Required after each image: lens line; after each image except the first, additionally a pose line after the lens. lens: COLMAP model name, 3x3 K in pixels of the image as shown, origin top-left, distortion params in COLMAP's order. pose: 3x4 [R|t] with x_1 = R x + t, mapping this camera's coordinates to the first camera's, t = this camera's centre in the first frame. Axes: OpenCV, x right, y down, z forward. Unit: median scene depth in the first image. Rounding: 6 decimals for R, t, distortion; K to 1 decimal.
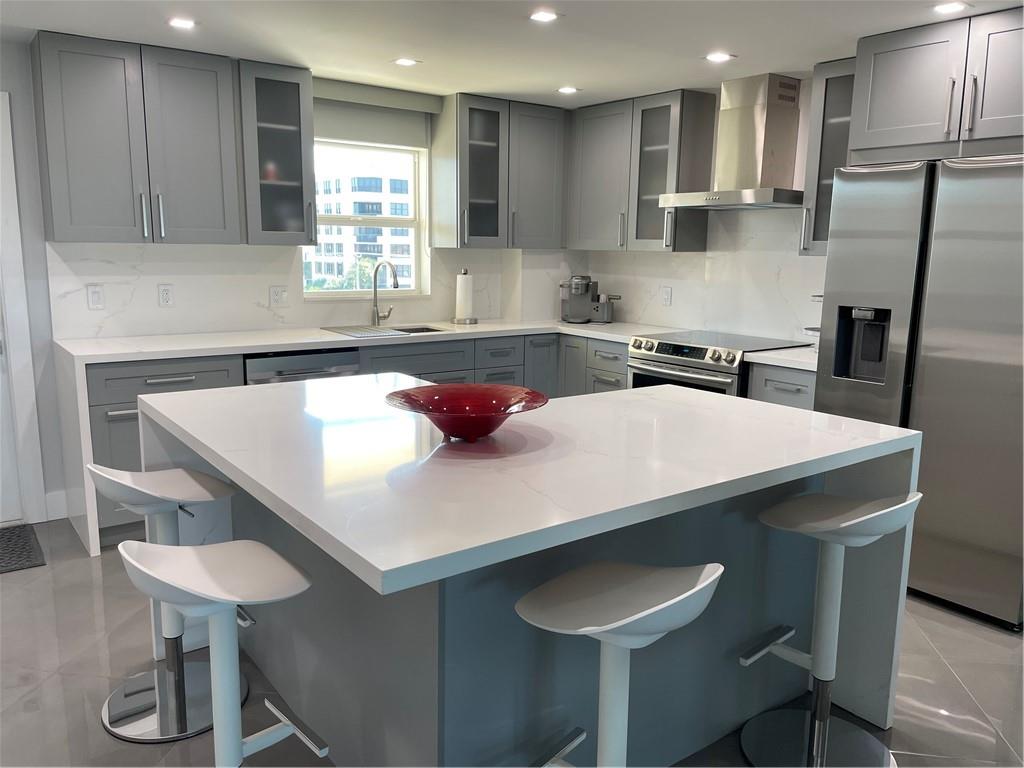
lens RADIAL K [[778.6, 0, 515.6], [0, 778.6, 385.8], [0, 0, 1]] dist [0.061341, -0.095016]
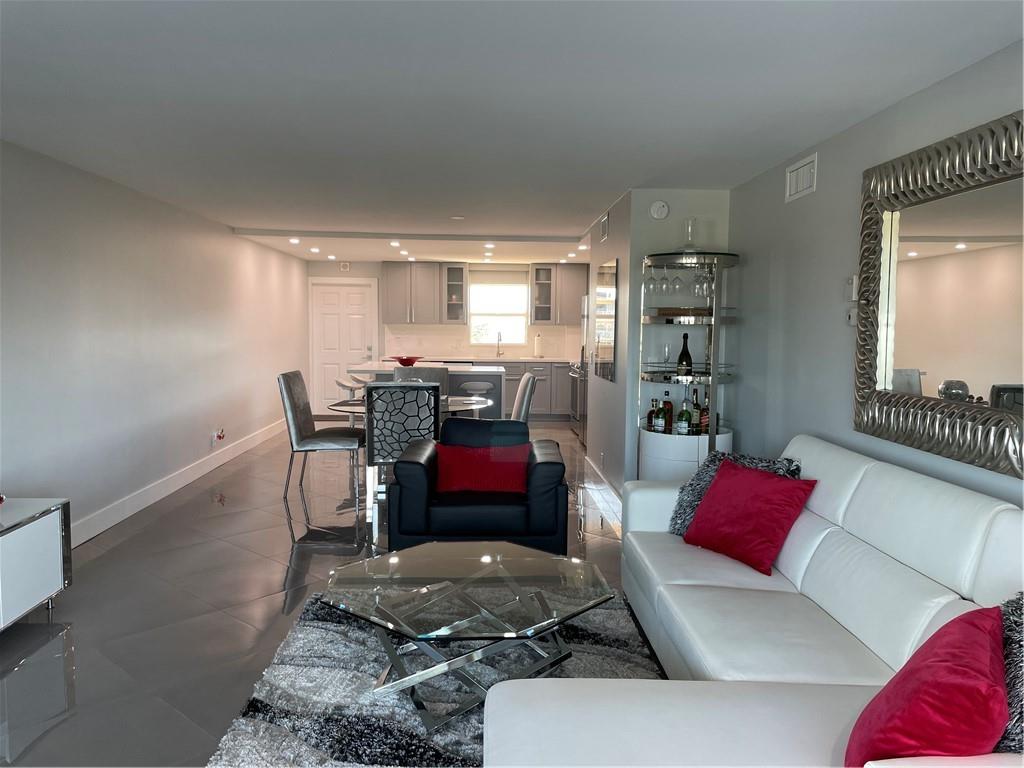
lens RADIAL K [[778.6, 0, 517.0], [0, 778.6, 383.7], [0, 0, 1]] dist [0.061341, -0.095016]
pose [[0.802496, 0.051197, -0.594458, 1.660635], [-0.101411, 0.993519, -0.051336, 0.156596], [0.587977, 0.101481, 0.802487, -1.139346]]
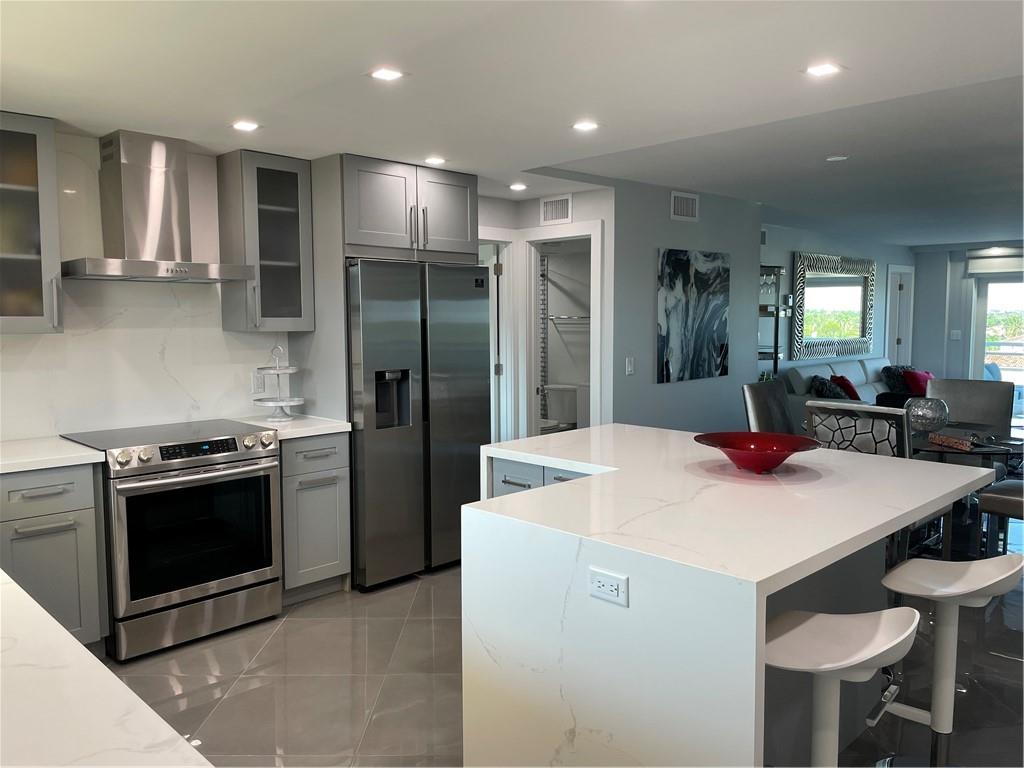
lens RADIAL K [[778.6, 0, 517.0], [0, 778.6, 384.7], [0, 0, 1]] dist [0.061341, -0.095016]
pose [[-0.145398, -0.103716, 0.983922, -0.728516], [0.171421, 0.976808, 0.128298, -0.179651], [-0.974410, 0.187319, -0.124247, 0.845811]]
